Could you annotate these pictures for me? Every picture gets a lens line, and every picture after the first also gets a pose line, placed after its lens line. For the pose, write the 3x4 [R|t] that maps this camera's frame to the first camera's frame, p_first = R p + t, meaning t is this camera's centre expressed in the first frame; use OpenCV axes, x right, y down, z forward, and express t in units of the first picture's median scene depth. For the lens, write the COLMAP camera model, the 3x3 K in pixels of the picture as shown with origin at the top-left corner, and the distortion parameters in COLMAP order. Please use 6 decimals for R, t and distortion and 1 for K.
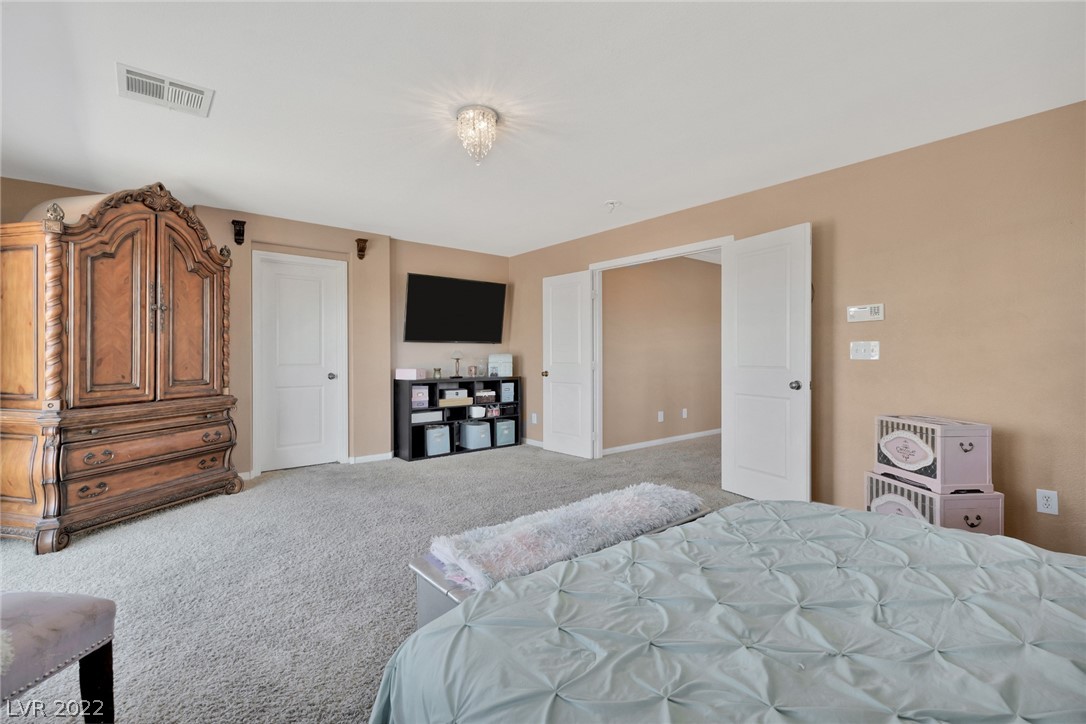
lens RADIAL K [[489.2, 0, 554.1], [0, 489.2, 355.1], [0, 0, 1]] dist [0.001302, 0.001464]
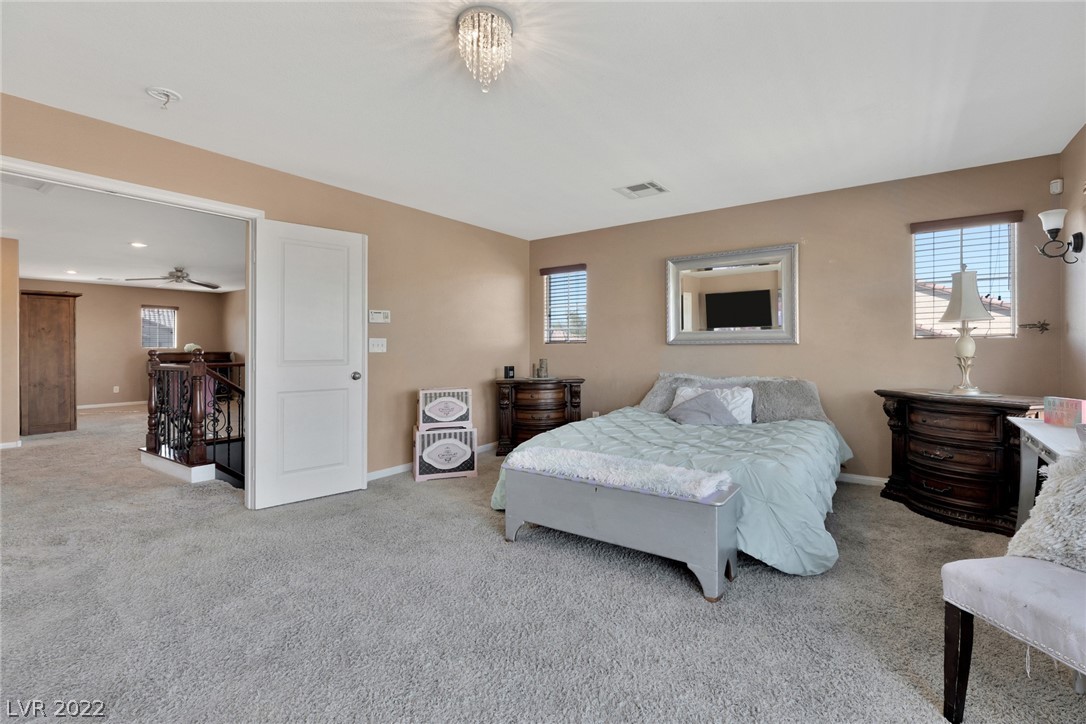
lens RADIAL K [[489.2, 0, 543.7], [0, 489.2, 354.6], [0, 0, 1]] dist [0.001302, 0.001464]
pose [[-0.226882, -0.010884, 0.973861, -0.674687], [0.006874, 0.999895, 0.012777, 0.001141], [-0.973898, 0.009593, -0.226783, 0.808424]]
